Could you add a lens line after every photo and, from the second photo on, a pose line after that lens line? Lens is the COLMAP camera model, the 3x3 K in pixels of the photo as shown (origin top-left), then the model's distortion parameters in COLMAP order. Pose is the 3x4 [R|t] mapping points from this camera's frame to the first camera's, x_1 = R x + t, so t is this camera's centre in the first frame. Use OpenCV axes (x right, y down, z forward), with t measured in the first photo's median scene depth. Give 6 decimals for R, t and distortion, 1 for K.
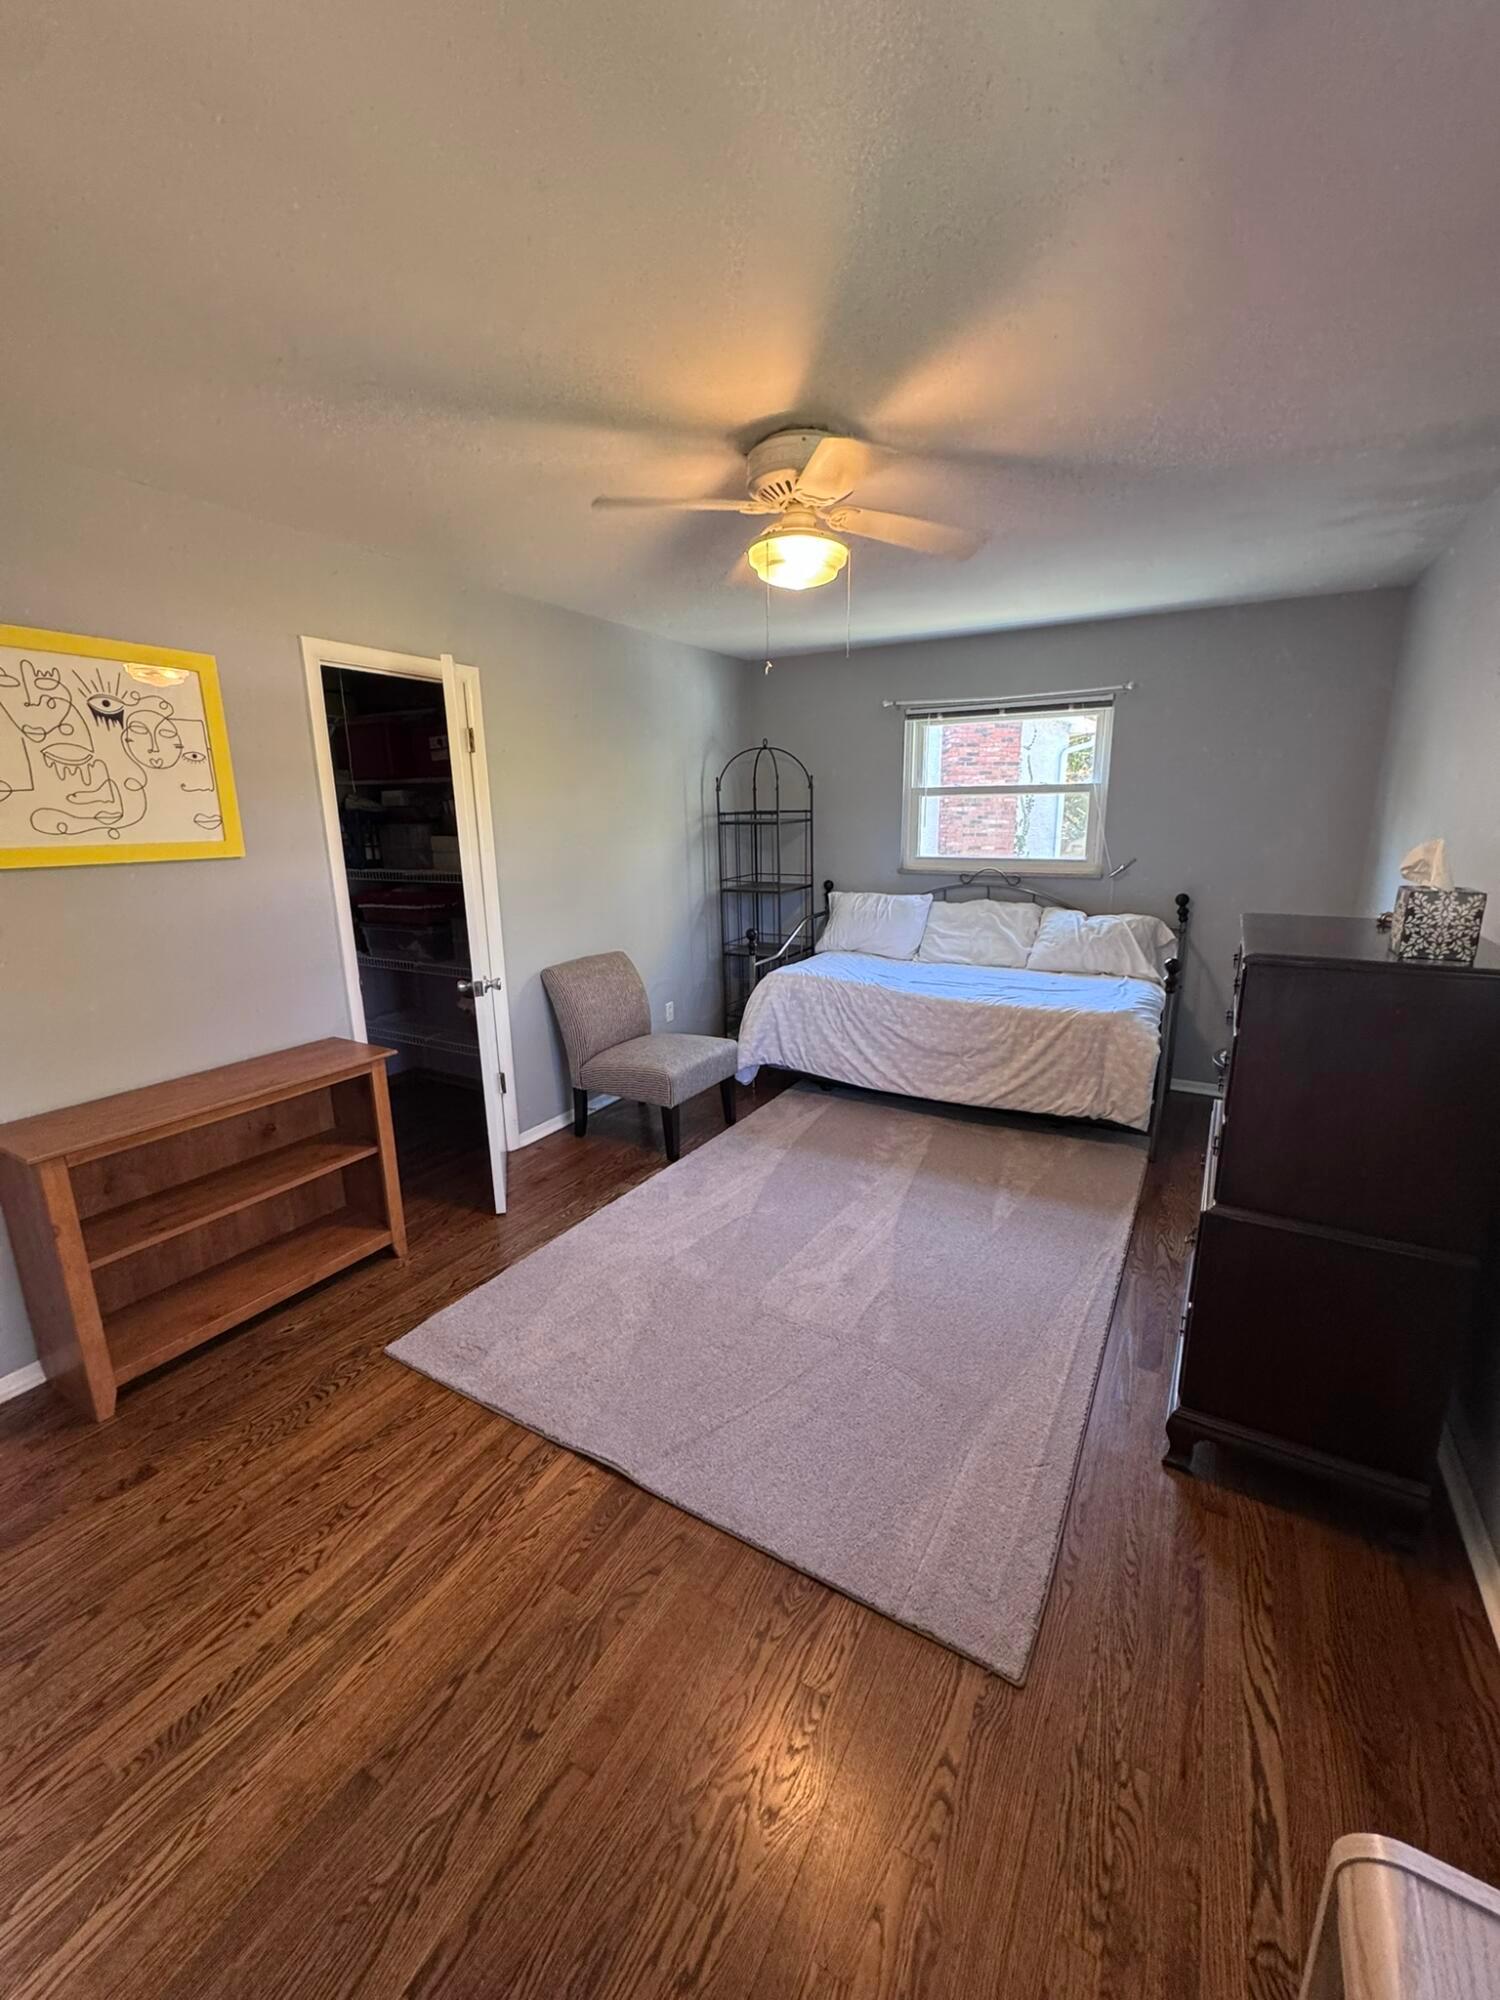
lens RADIAL K [[799.0, 0, 750.9], [0, 799.0, 998.5], [0, 0, 1]] dist [-0.001703, -0.000105]
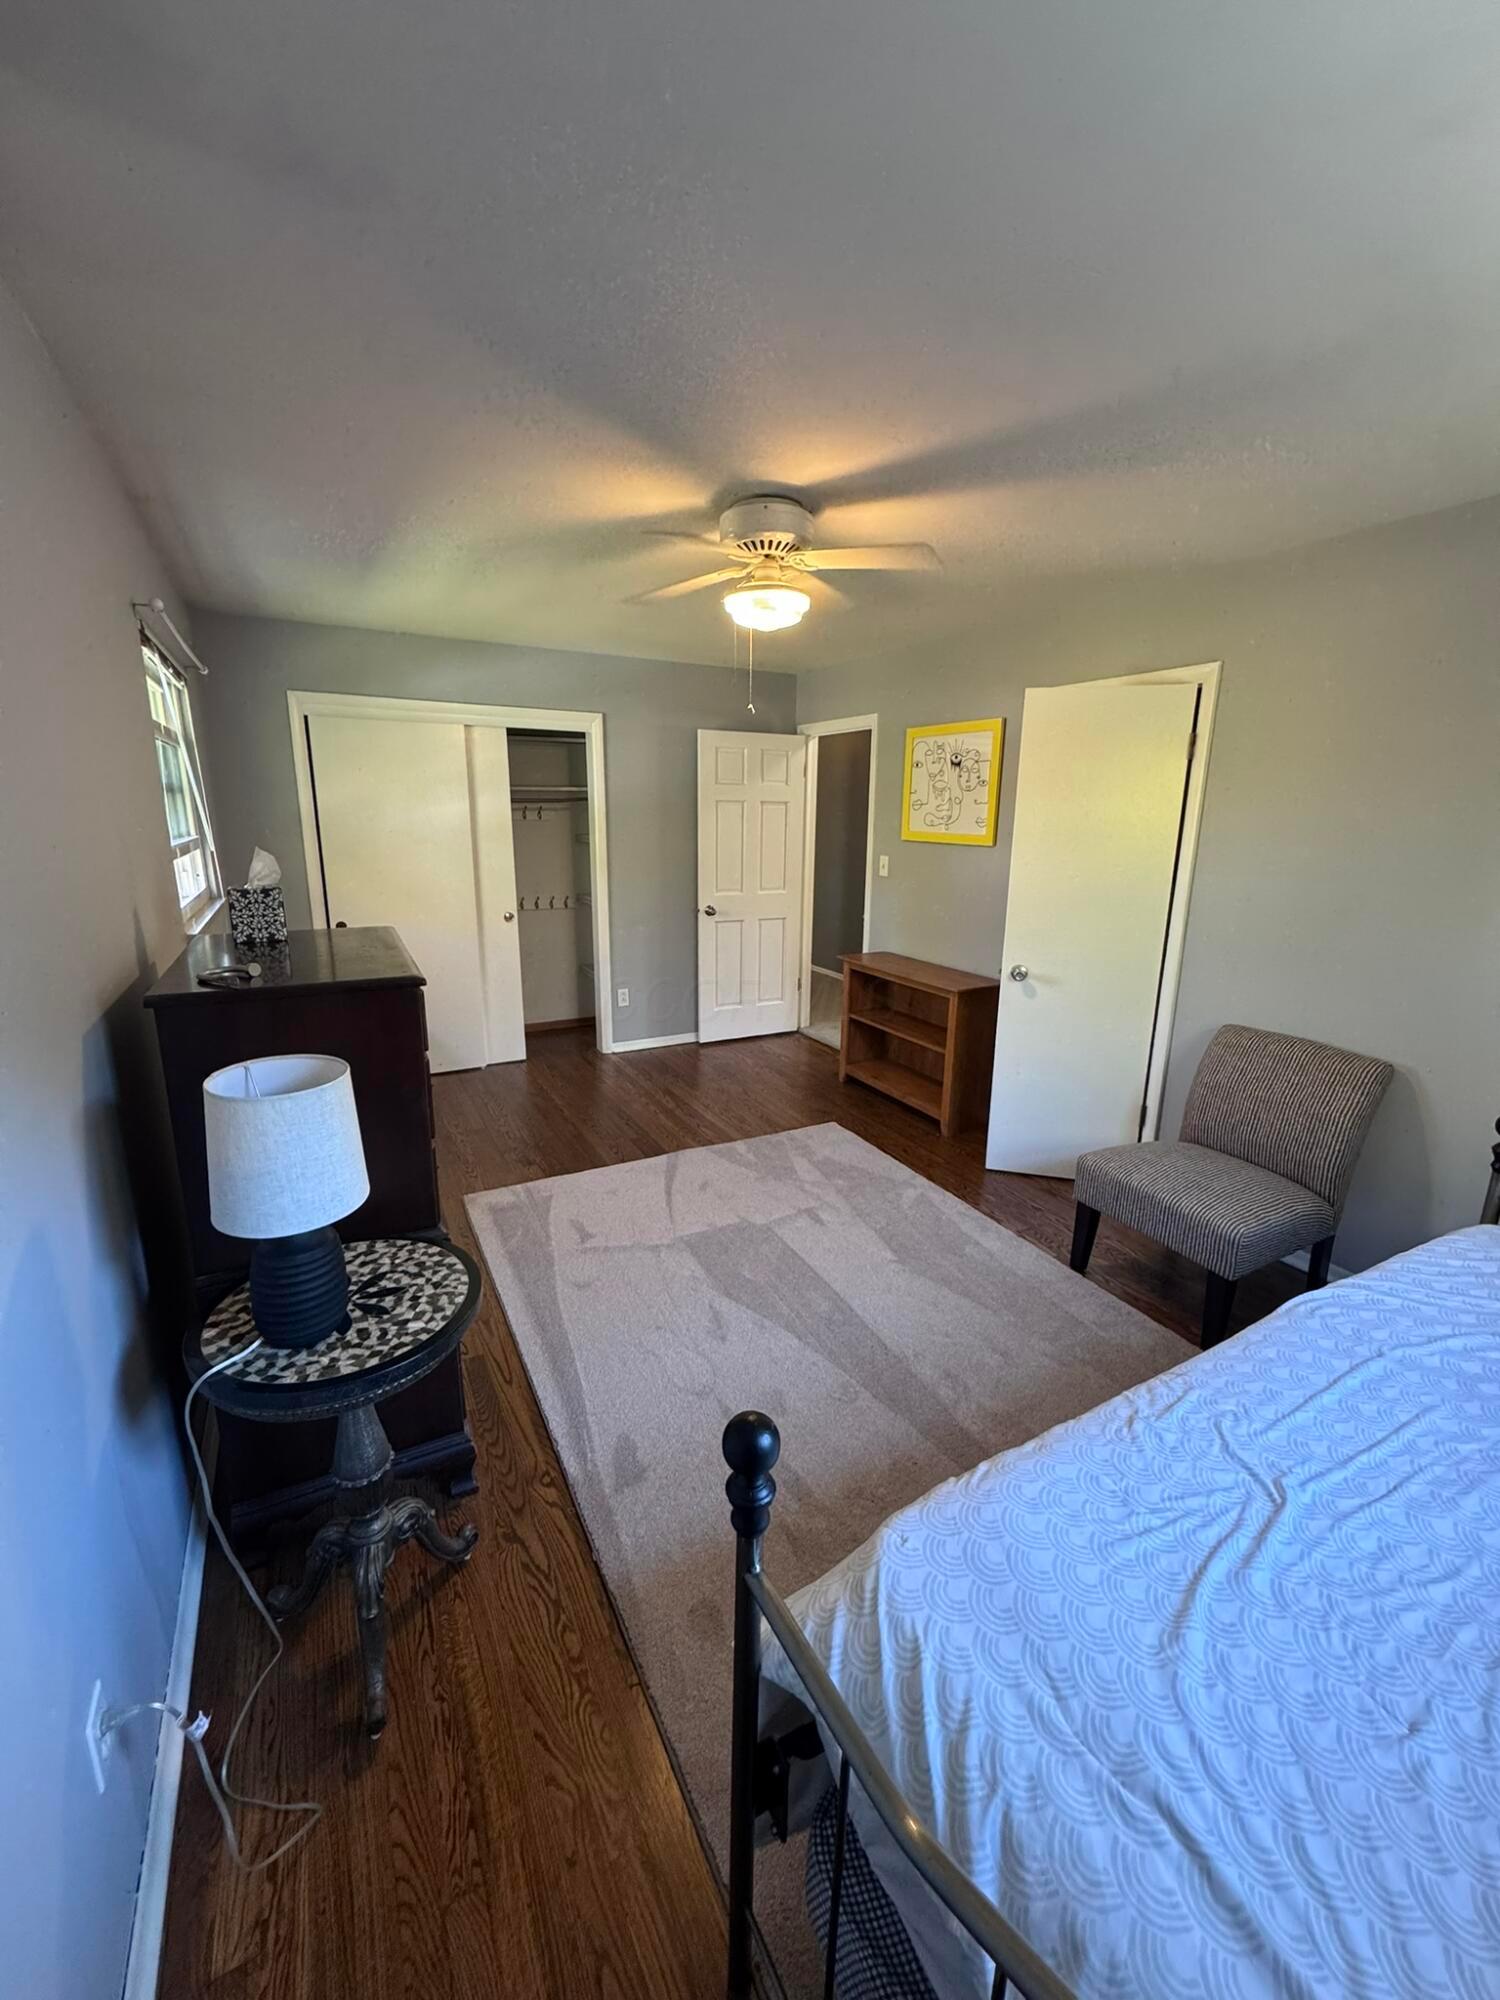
lens RADIAL K [[799.0, 0, 746.9], [0, 799.0, 1002.7], [0, 0, 1]] dist [-0.001703, -0.000105]
pose [[-0.524107, 0.201765, -0.827407, 1.064348], [-0.204877, 0.913131, 0.352445, -0.389124], [0.826643, 0.354235, -0.437241, 1.555208]]
